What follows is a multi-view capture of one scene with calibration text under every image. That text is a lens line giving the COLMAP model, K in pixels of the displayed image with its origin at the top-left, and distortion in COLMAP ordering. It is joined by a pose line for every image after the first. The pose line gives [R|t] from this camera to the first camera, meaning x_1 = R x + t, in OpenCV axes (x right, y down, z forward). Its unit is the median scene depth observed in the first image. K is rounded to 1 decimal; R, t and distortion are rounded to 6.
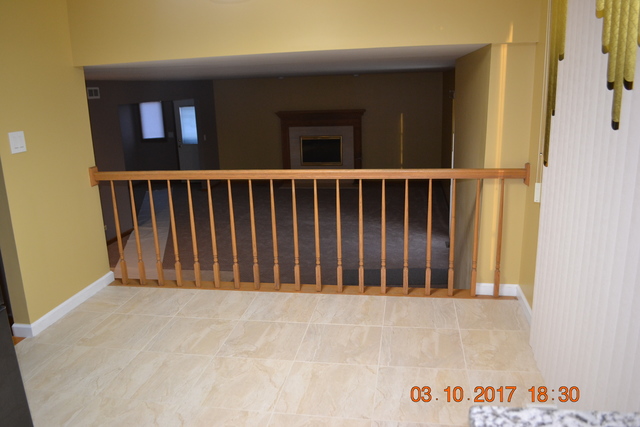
lens RADIAL K [[509.0, 0, 320.1], [0, 509.0, 215.8], [0, 0, 1]] dist [-0.081747, 0.012070]
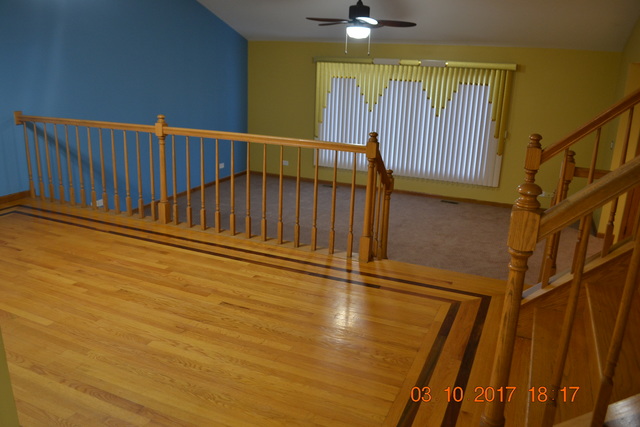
lens RADIAL K [[509.0, 0, 320.2], [0, 509.0, 212.1], [0, 0, 1]] dist [-0.081747, 0.012070]
pose [[0.951927, 0.133758, -0.275578, 0.570162], [-0.123029, 0.990825, 0.055940, 0.002516], [0.280532, -0.019346, 0.959650, -0.079900]]
